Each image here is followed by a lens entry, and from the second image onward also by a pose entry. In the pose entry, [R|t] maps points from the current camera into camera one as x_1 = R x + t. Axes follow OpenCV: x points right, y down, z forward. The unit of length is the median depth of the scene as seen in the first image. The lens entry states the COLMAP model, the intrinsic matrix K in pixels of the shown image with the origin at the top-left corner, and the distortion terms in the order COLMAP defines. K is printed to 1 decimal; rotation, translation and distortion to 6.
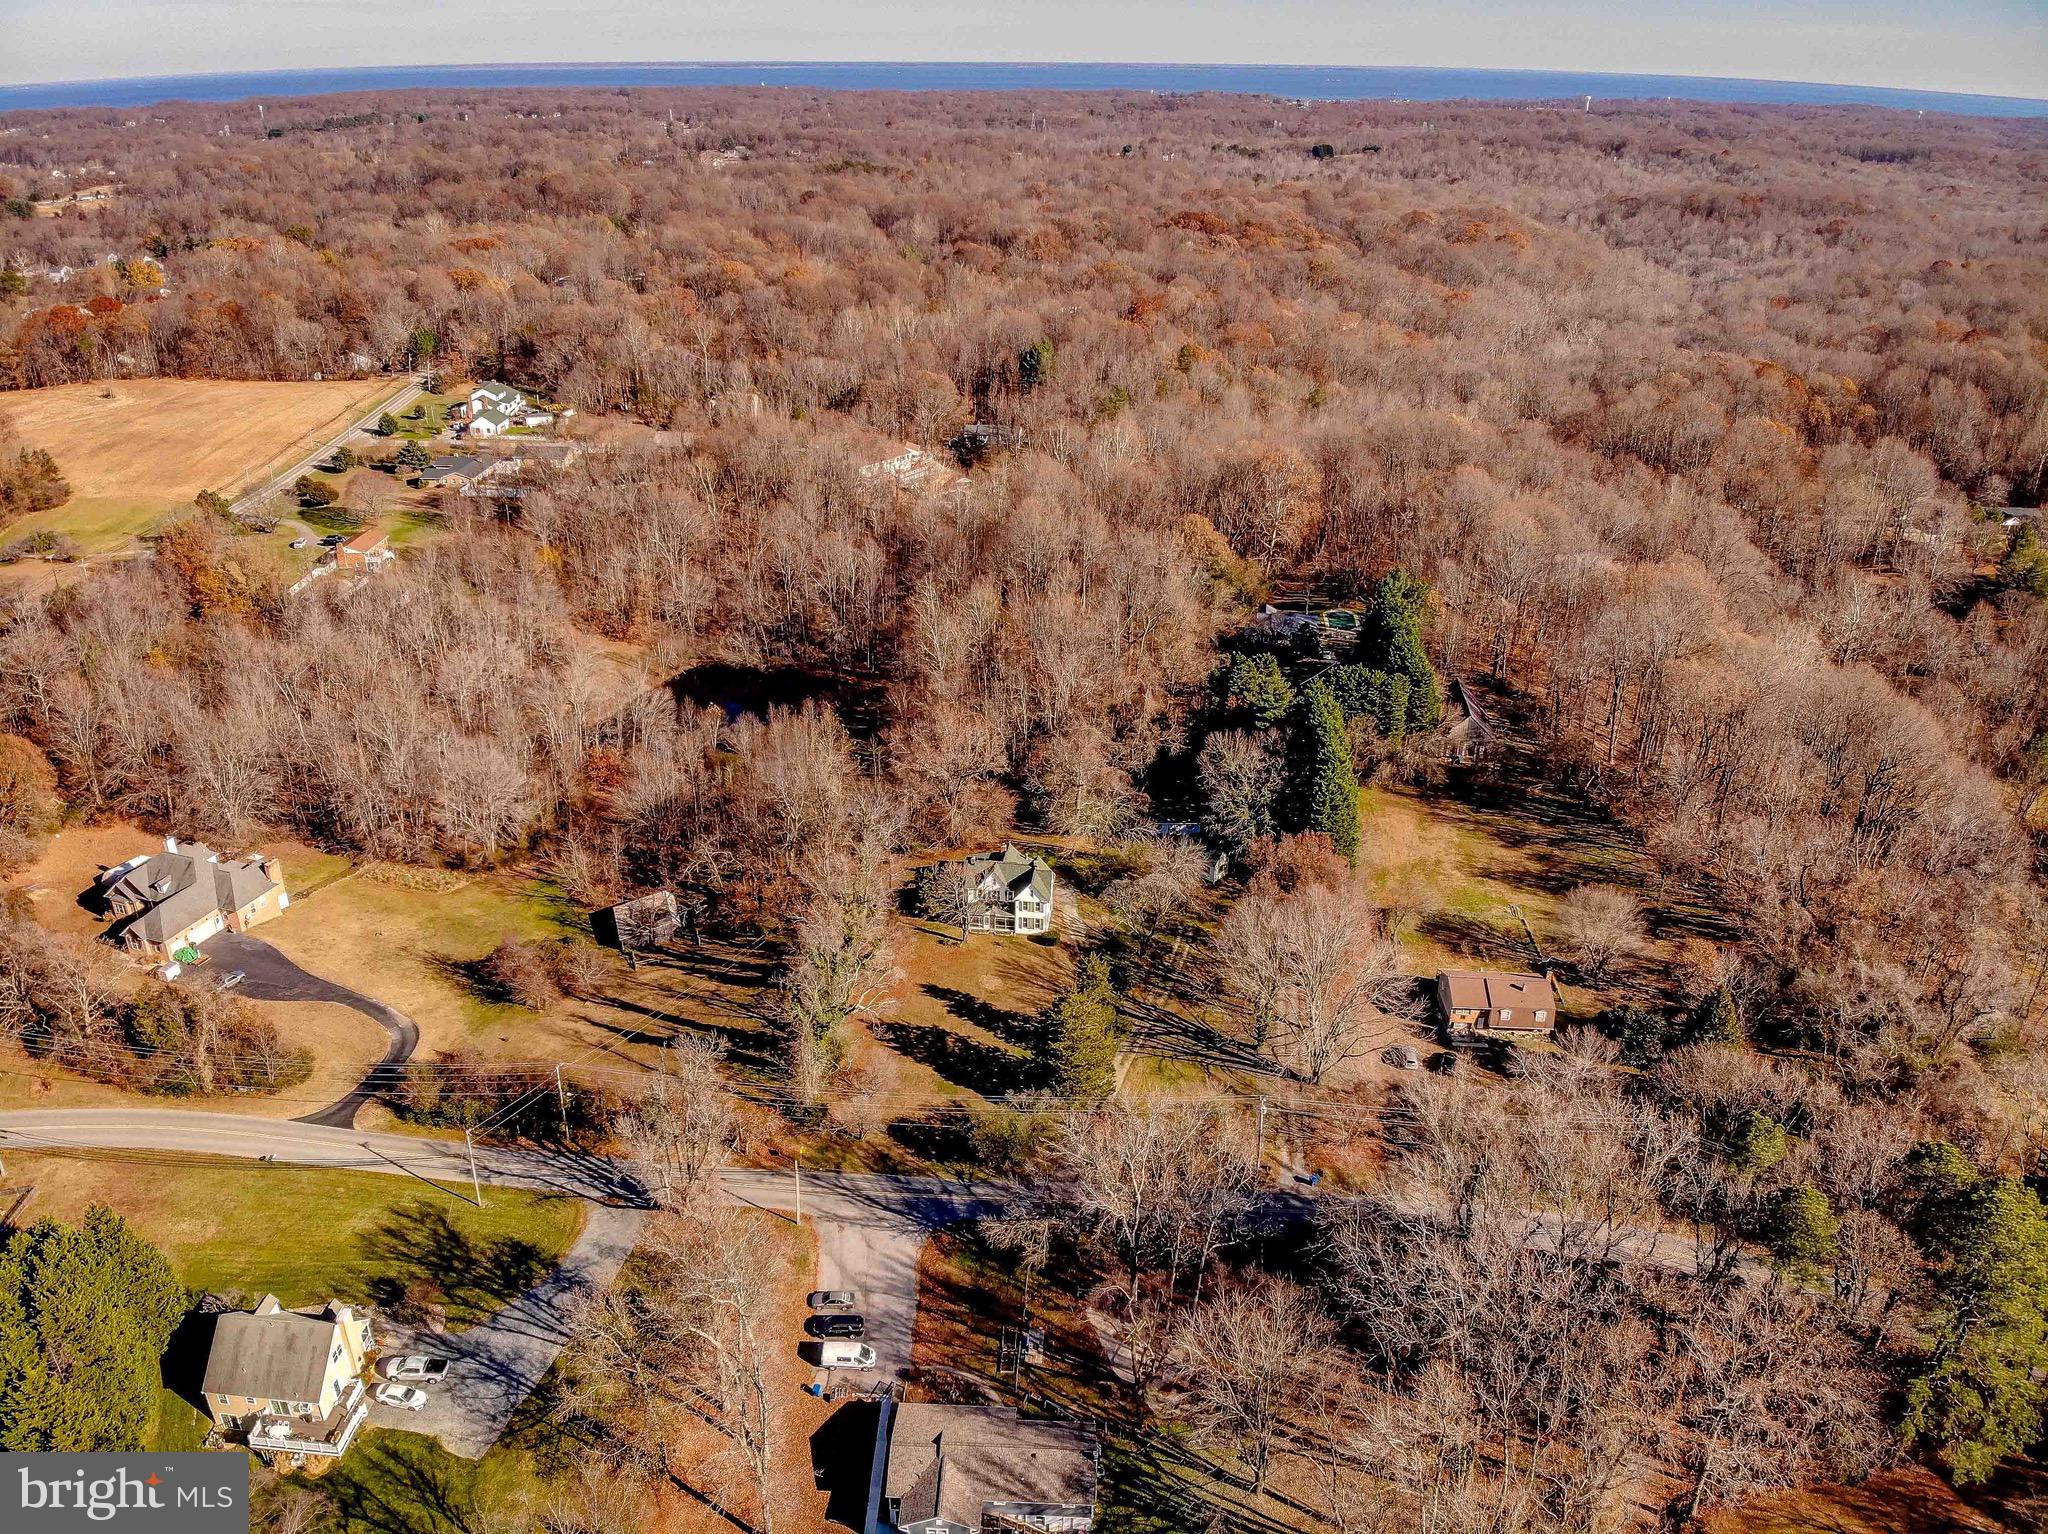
lens RADIAL K [[1466.8, 0, 1002.8], [0, 1466.8, 764.6], [0, 0, 1]] dist [0.096869, -0.211114]
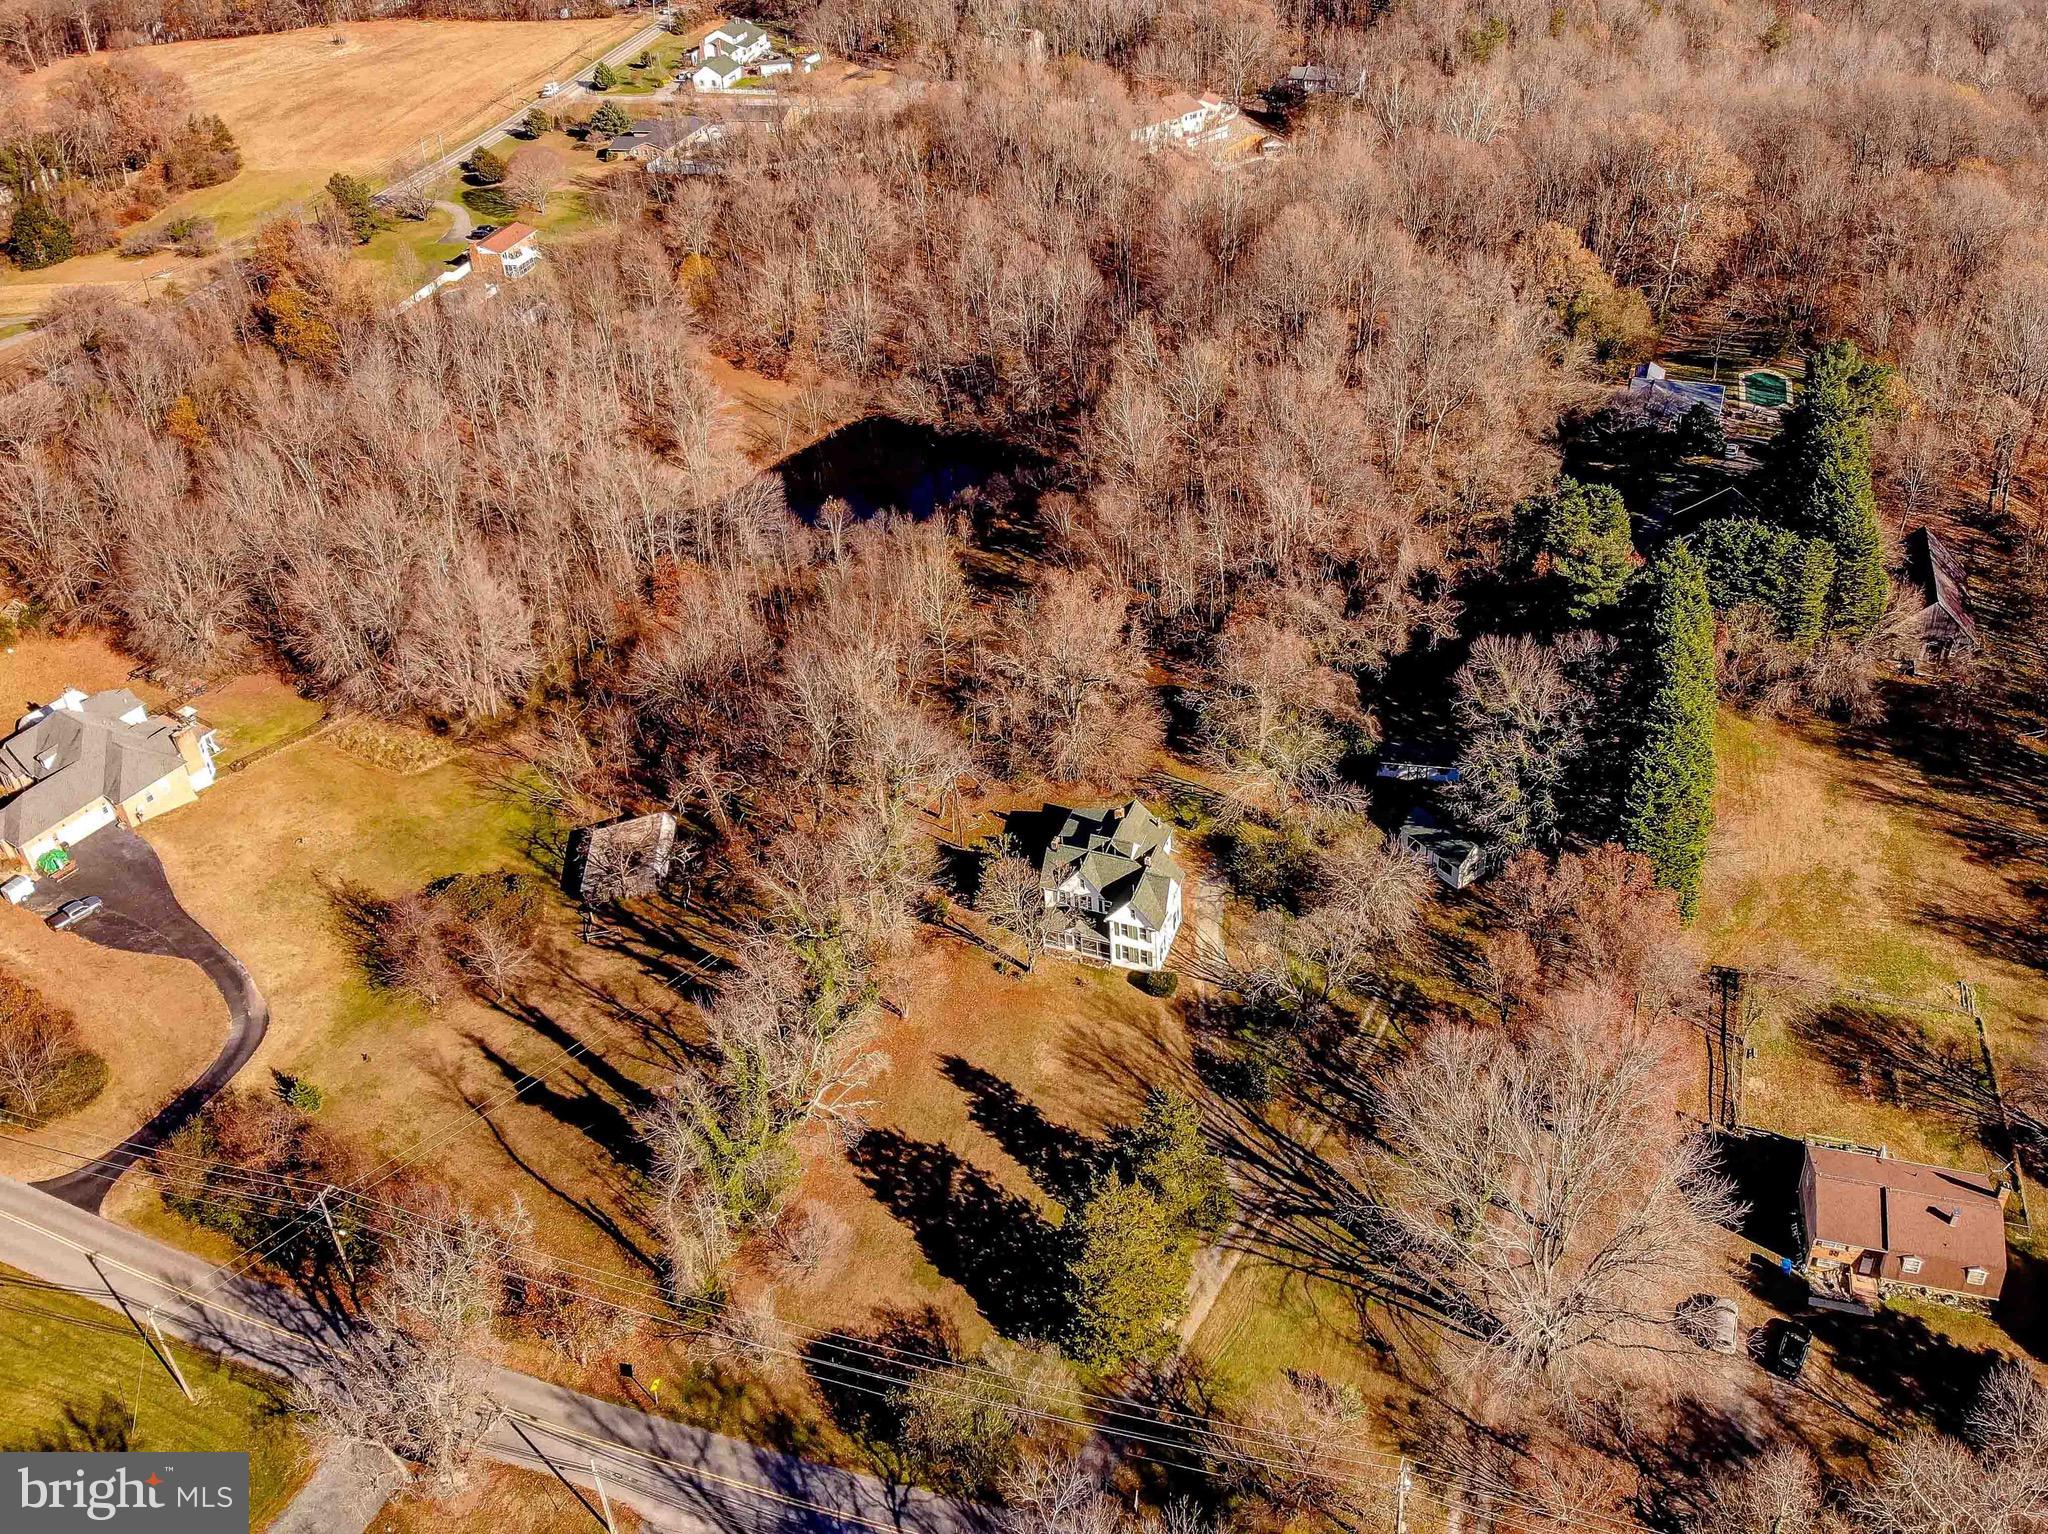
lens RADIAL K [[1528.4, 0, 1056.4], [0, 1528.4, 646.0], [0, 0, 1]] dist [0.095423, -0.221365]
pose [[0.974539, 0.072744, -0.212088, 0.094465], [-0.040229, 0.987286, 0.153776, -0.101159], [0.220578, -0.141329, 0.965076, 0.296046]]
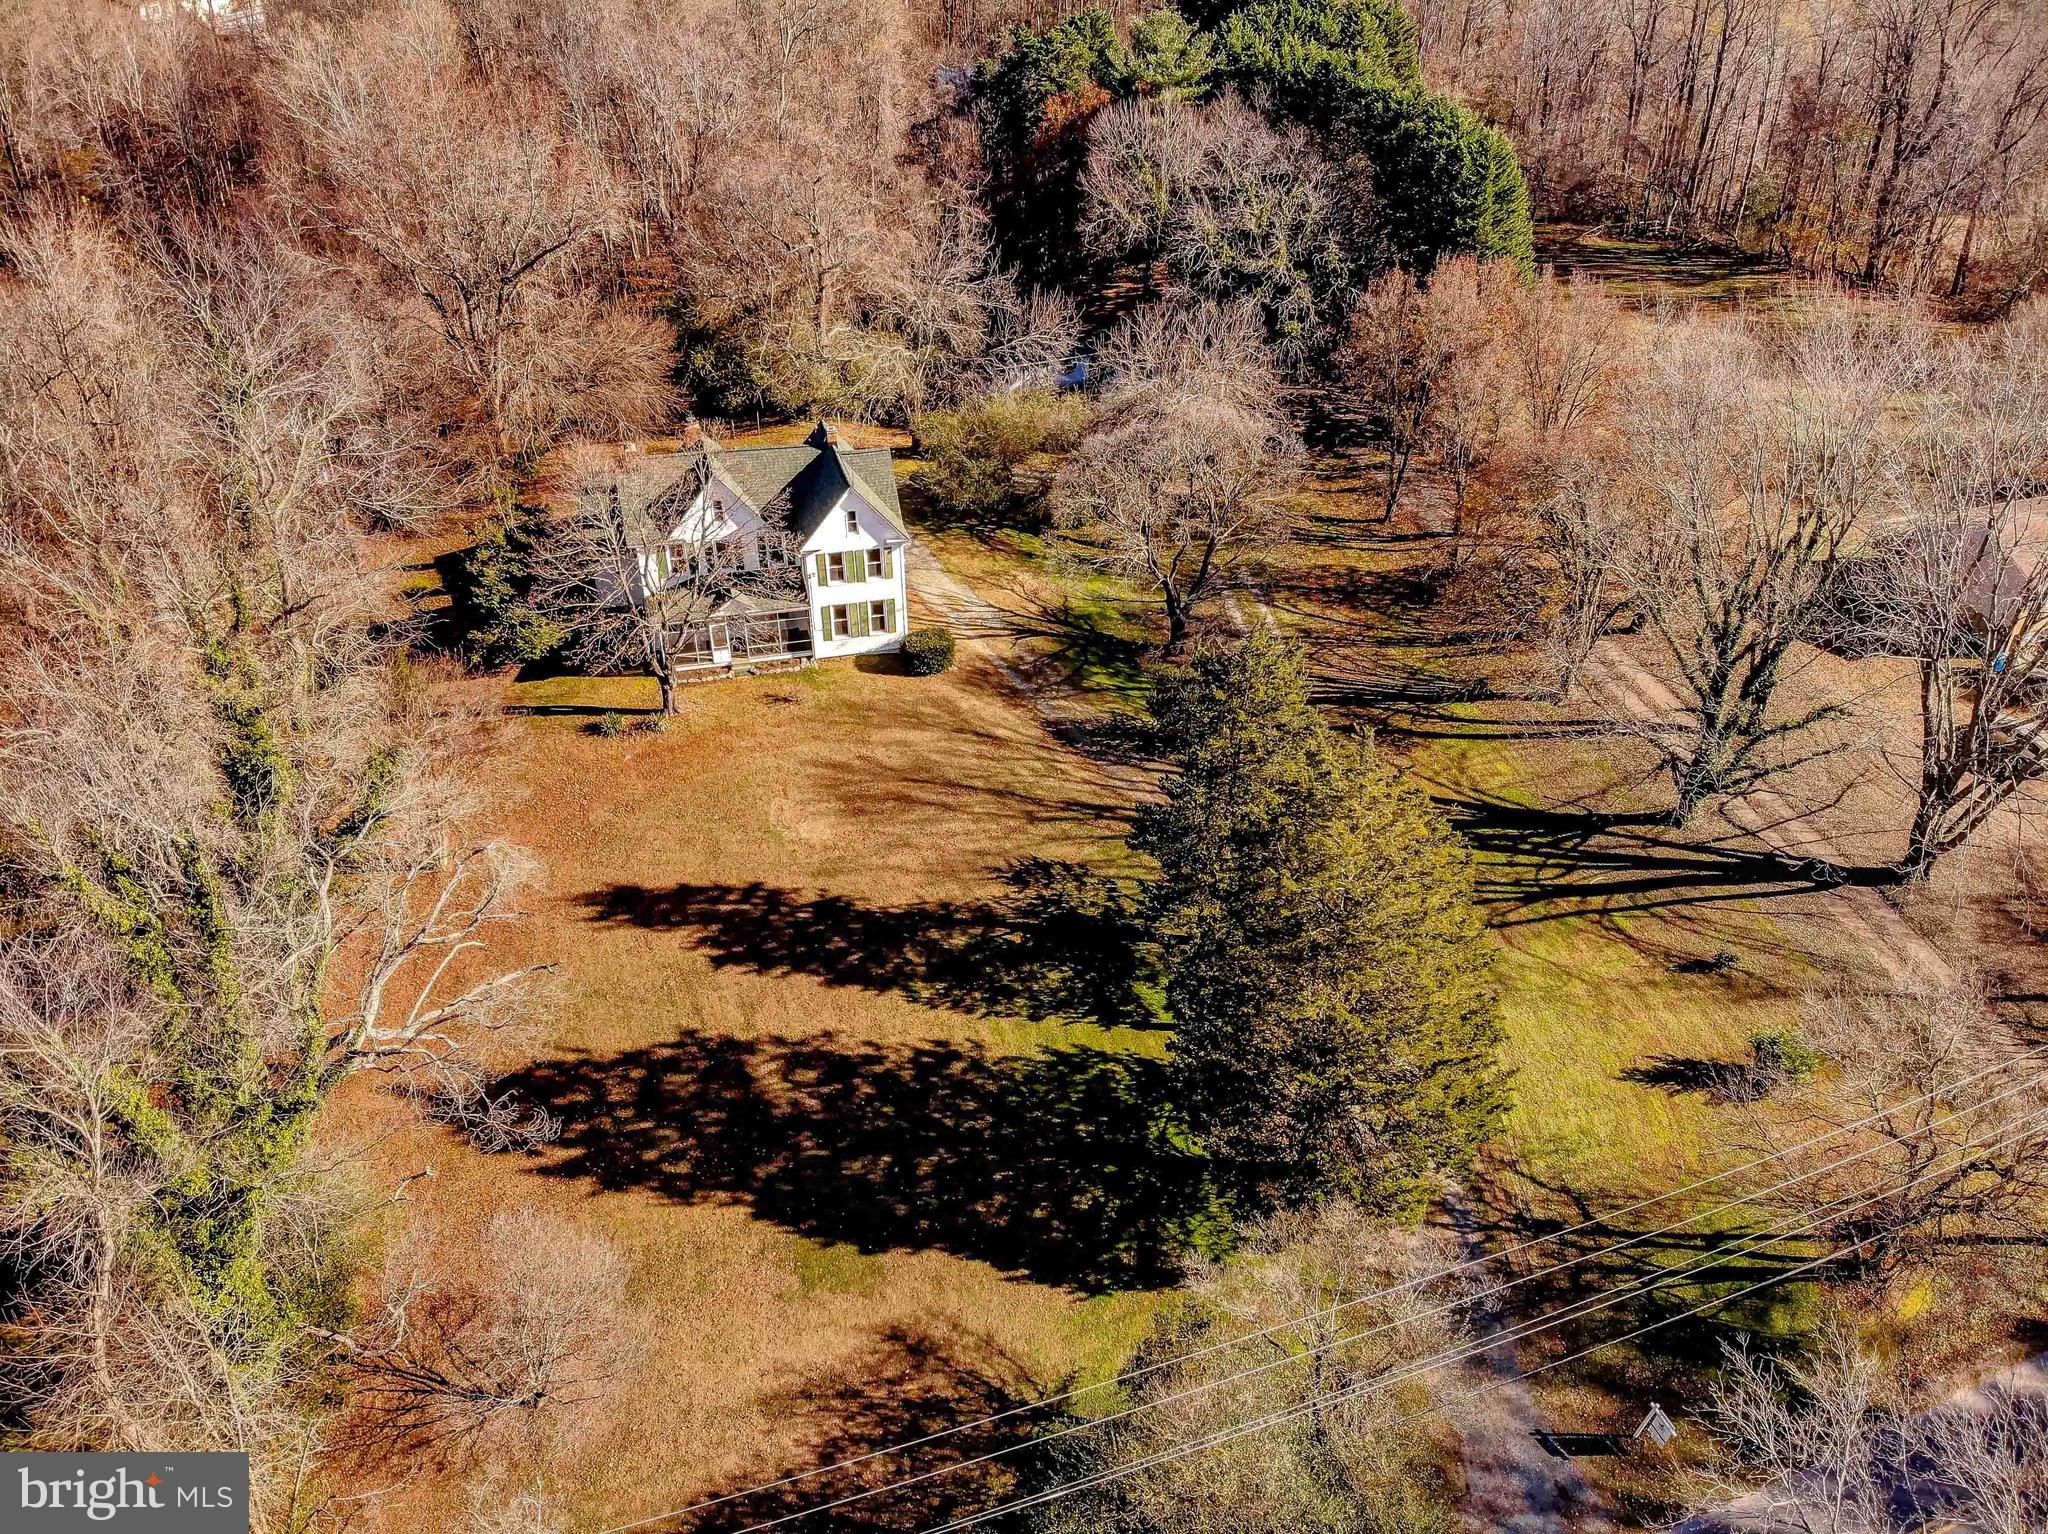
lens RADIAL K [[1491.2, 0, 1027.6], [0, 1491.2, 794.3], [0, 0, 1]] dist [0.162729, -0.470433]
pose [[0.922378, -0.226411, 0.312982, -0.048233], [0.168525, 0.964911, 0.201363, 0.067802], [-0.347590, -0.132988, 0.928168, 0.536134]]
